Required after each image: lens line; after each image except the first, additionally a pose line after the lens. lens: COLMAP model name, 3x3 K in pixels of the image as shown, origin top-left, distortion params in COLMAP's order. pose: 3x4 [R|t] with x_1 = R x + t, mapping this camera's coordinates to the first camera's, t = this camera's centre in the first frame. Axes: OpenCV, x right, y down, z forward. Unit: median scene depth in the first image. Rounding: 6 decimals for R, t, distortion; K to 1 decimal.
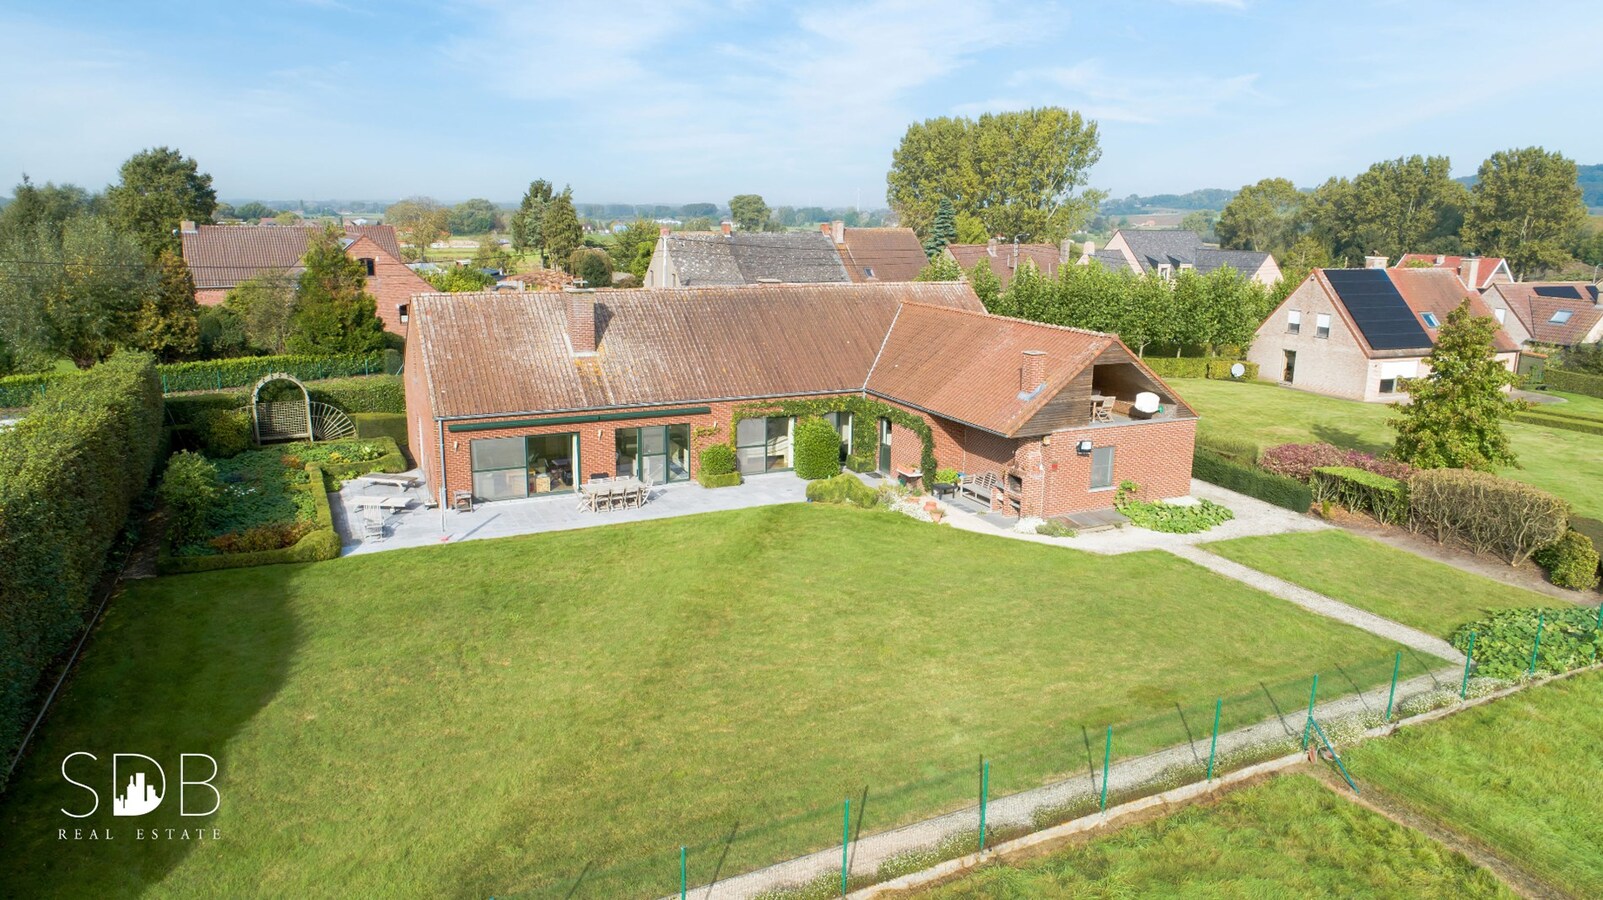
lens RADIAL K [[1083.6, 0, 801.5], [0, 1083.6, 450.0], [0, 0, 1]] dist [-0.012870, 0.001103]
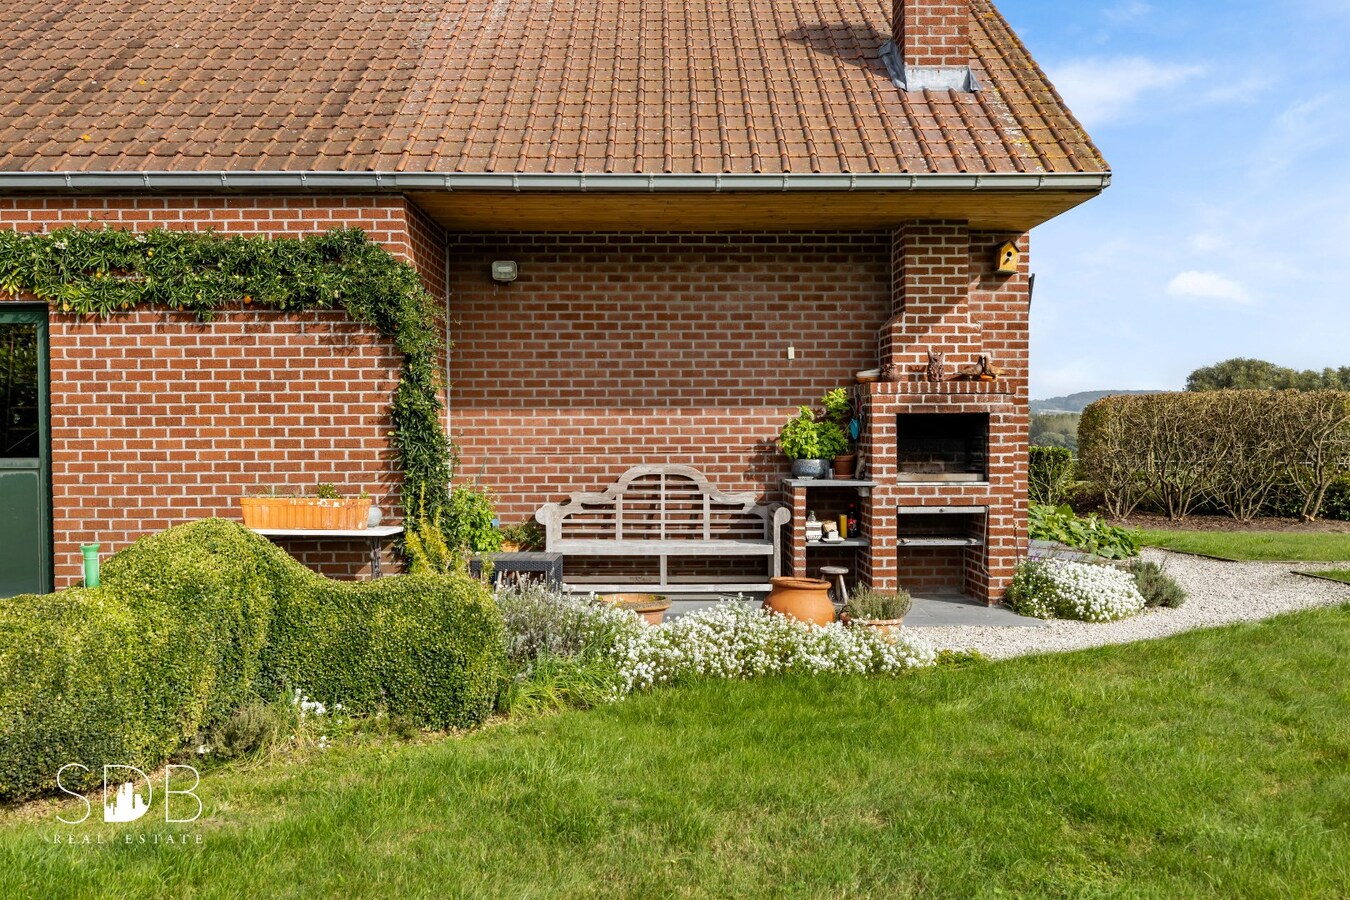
lens RADIAL K [[1192.5, 0, 668.2], [0, 1192.5, 477.7], [0, 0, 1]] dist [0.004947, 0.004396]
pose [[0.406039, -0.051498, 0.912403, -0.061992], [0.215346, 0.975687, -0.040764, 0.032440], [-0.888121, 0.213034, 0.407257, 0.852714]]
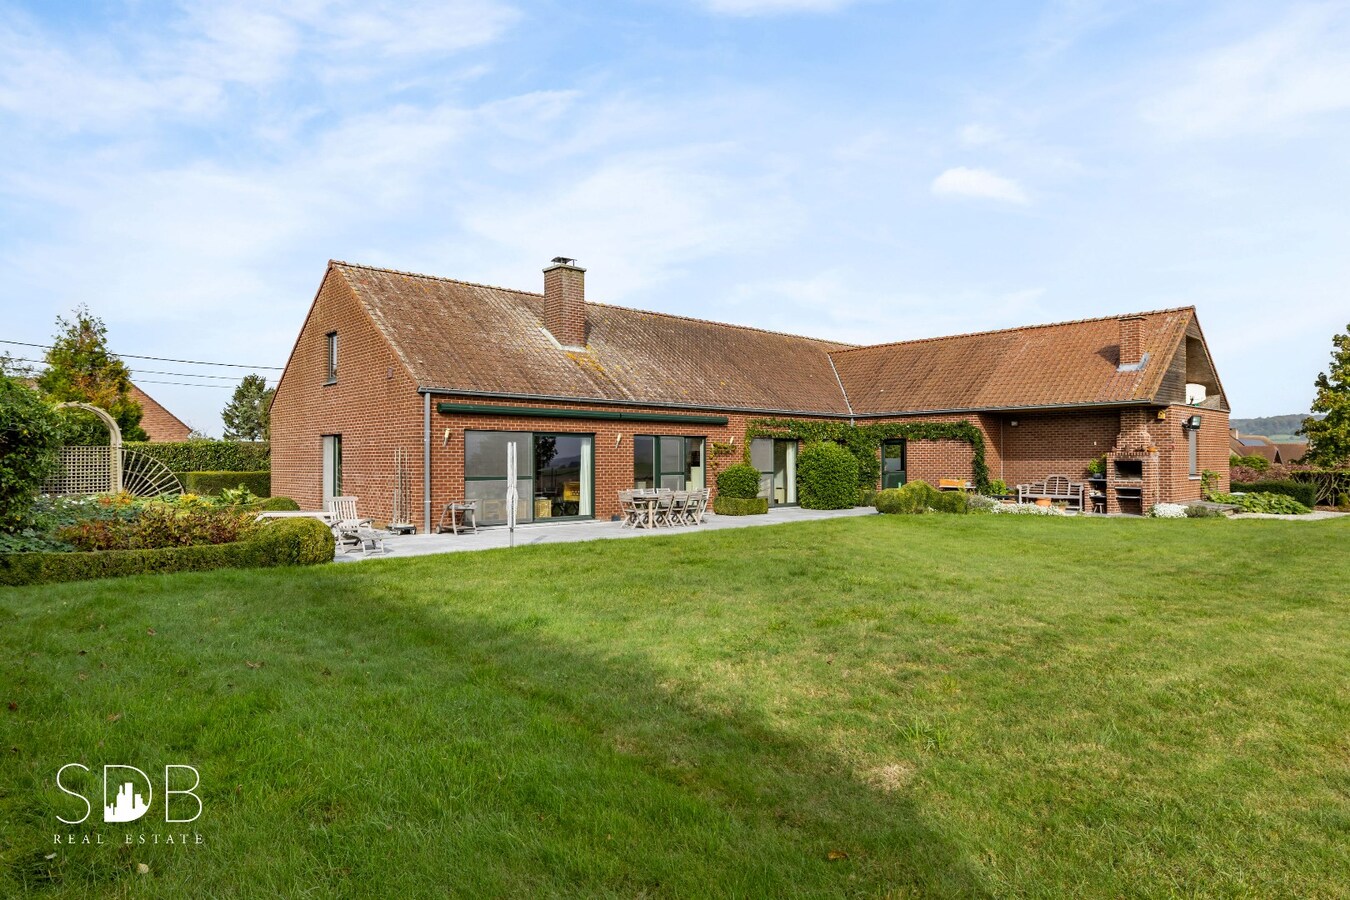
lens RADIAL K [[813.8, 0, 675.0], [0, 813.8, 450.0], [0, 0, 1]] dist [-0.002515, -0.000812]
pose [[0.948711, -0.015064, 0.315785, -0.312529], [0.088943, 0.971237, -0.220880, 0.113670], [-0.303375, 0.237638, 0.922763, 0.460215]]
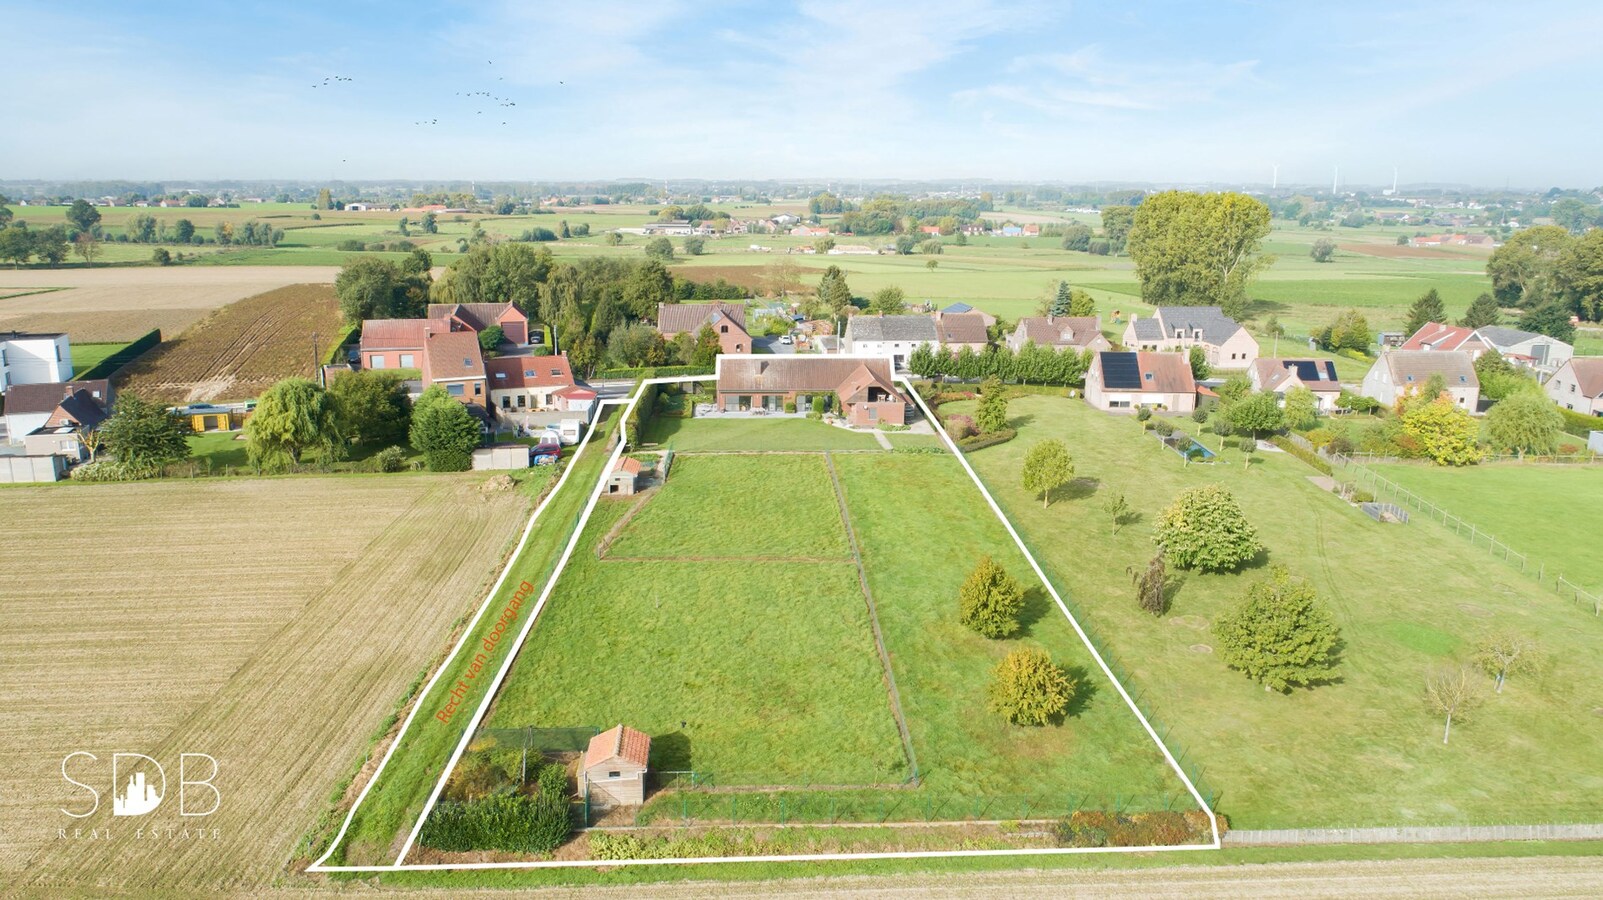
lens RADIAL K [[1083.6, 0, 801.5], [0, 1083.6, 450.0], [0, 0, 1]] dist [-0.012870, 0.001103]
pose [[0.932721, 0.084792, -0.350489, 1.275630], [-0.081620, 0.996378, 0.023840, 0.067344], [0.351241, 0.006371, 0.936263, -2.458758]]
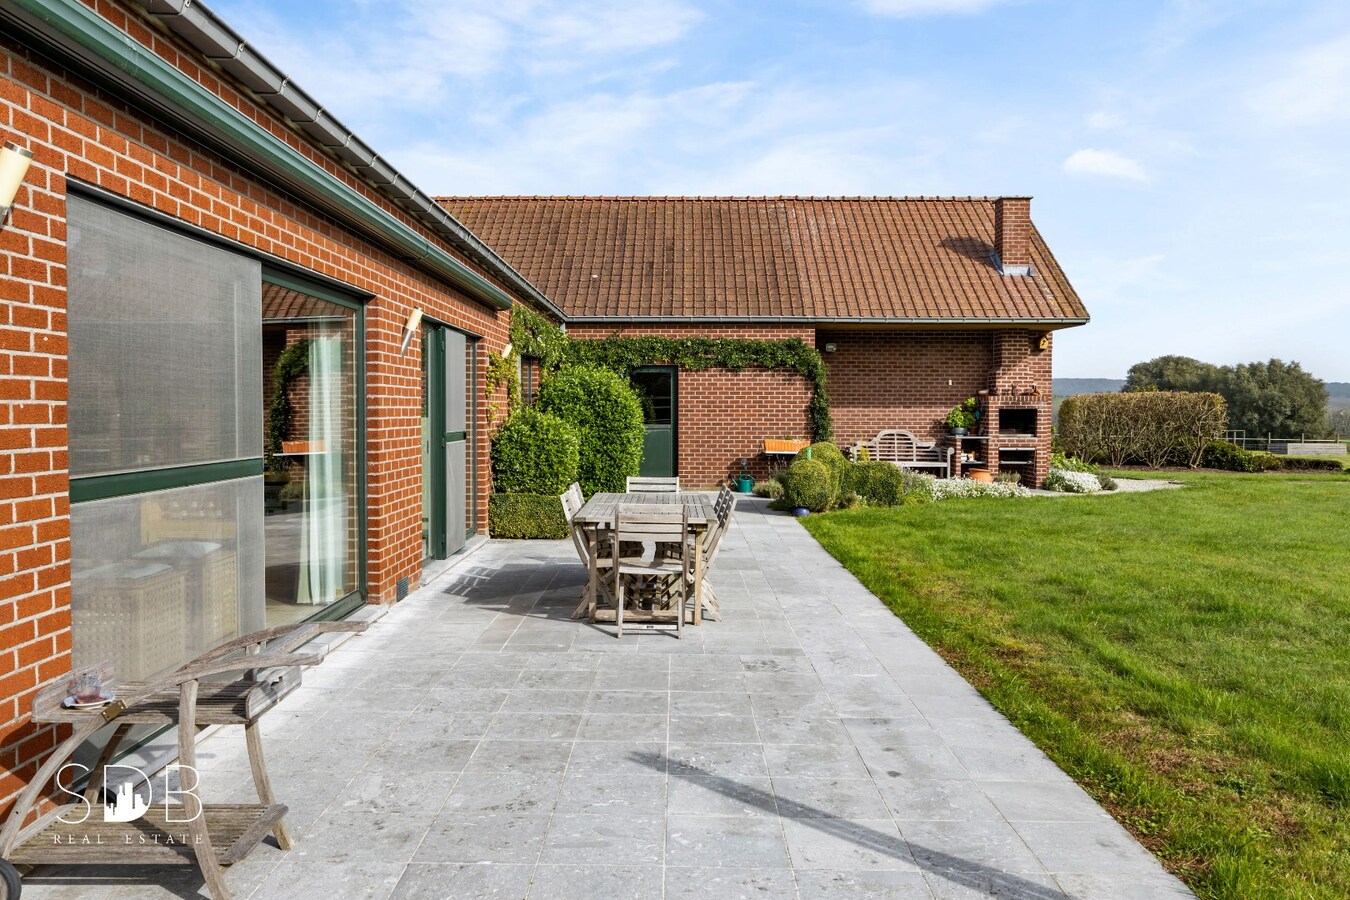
lens RADIAL K [[983.0, 0, 675.0], [0, 983.0, 450.0], [0, 0, 1]] dist [-0.003239, -0.001025]
pose [[0.426166, -0.049614, 0.903284, -0.321420], [0.206766, 0.977406, -0.043867, 0.027973], [-0.880699, 0.205463, 0.426796, 0.845573]]
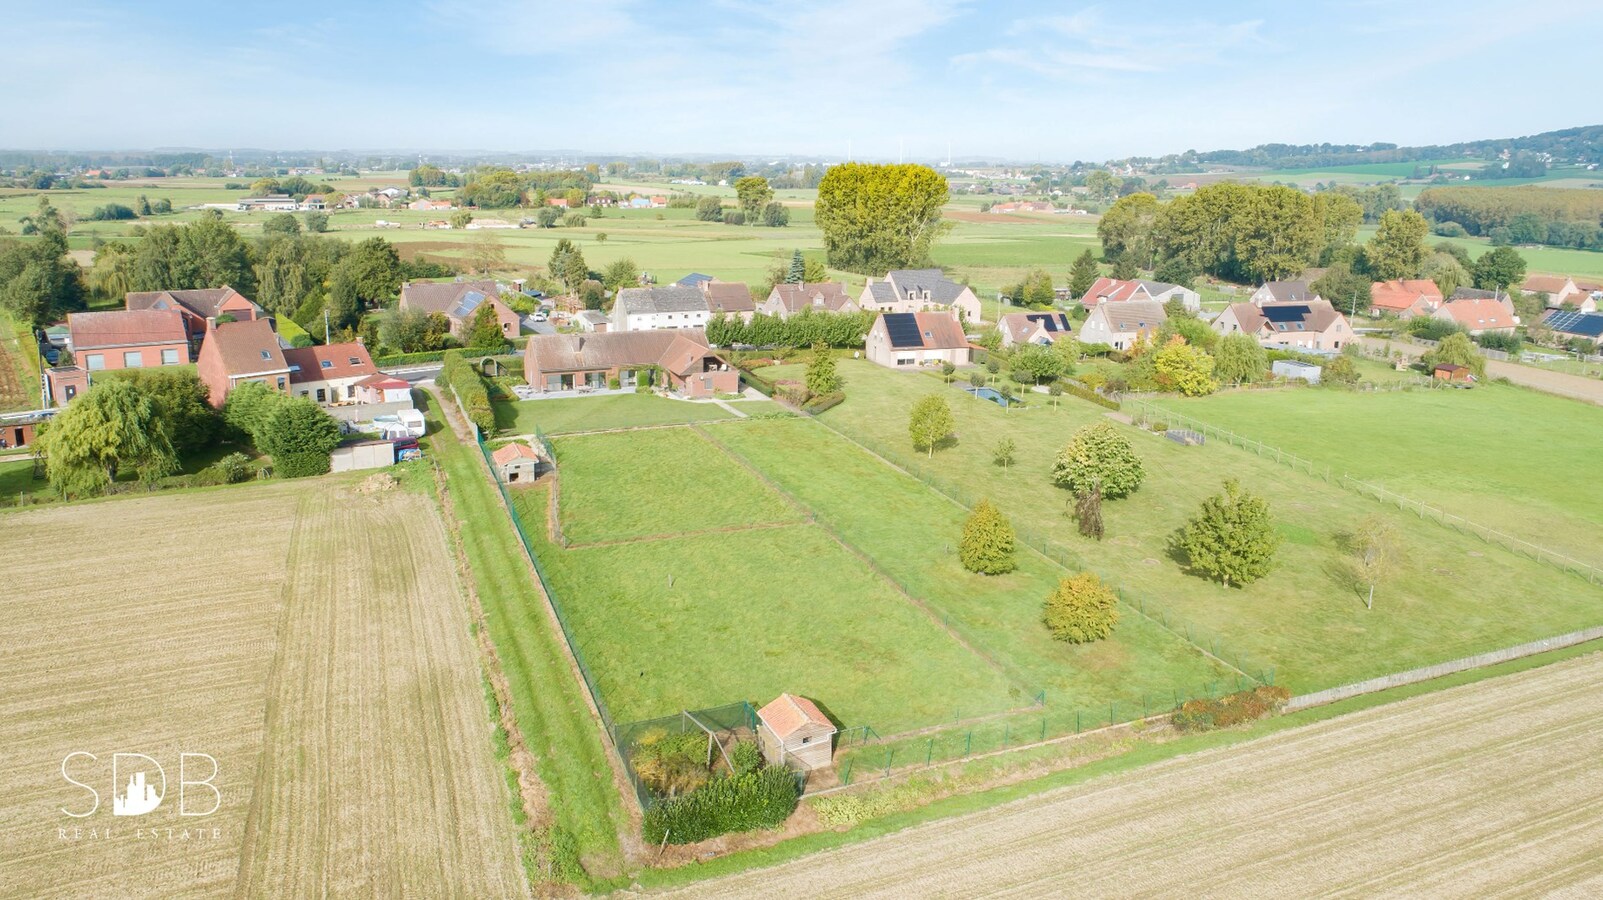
lens RADIAL K [[1094.7, 0, 805.7], [0, 1094.7, 424.8], [0, 0, 1]] dist [-0.013331, 0.002914]
pose [[0.999818, 0.009278, -0.016699, 0.627836], [-0.009135, 0.999921, 0.008593, 0.114606], [0.016778, -0.008439, 0.999824, -2.646727]]
